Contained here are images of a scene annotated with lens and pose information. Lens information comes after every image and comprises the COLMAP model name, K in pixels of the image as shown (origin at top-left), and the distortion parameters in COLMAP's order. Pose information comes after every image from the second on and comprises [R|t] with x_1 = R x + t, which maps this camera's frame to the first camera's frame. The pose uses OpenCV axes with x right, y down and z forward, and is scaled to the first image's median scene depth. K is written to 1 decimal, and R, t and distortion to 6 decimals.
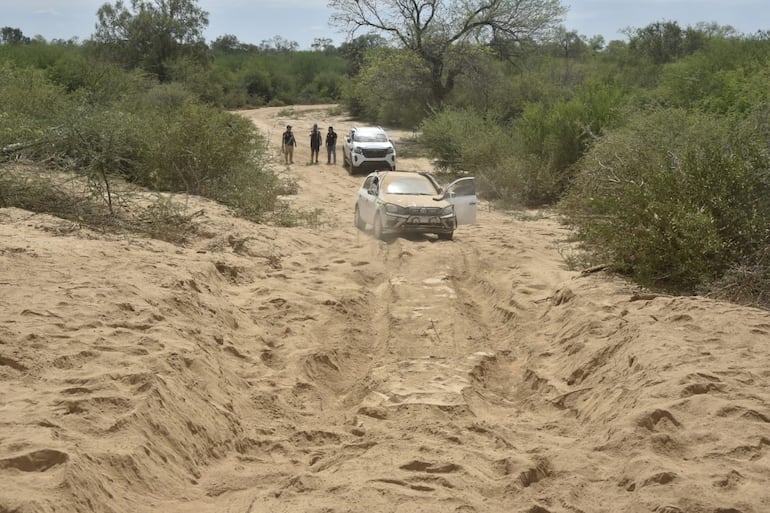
lens RADIAL K [[1220.4, 0, 385.0], [0, 1220.4, 256.5], [0, 0, 1]] dist [0.171869, 0.143964]
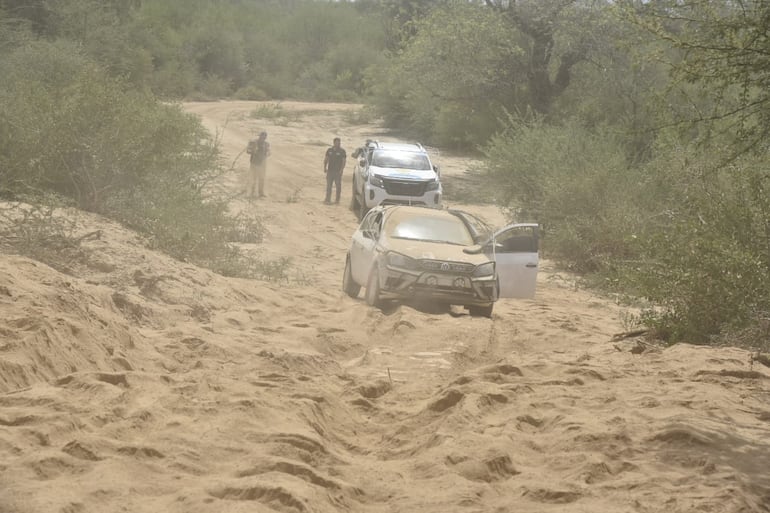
lens RADIAL K [[5484.5, 0, 385.0], [0, 5484.5, 256.5], [0, 0, 1]] dist [5.370244, -14.282513]
pose [[0.992806, 0.073507, -0.094514, 0.227980], [-0.083869, 0.990297, -0.110804, 0.233313], [0.085452, 0.117934, 0.989338, -1.541969]]
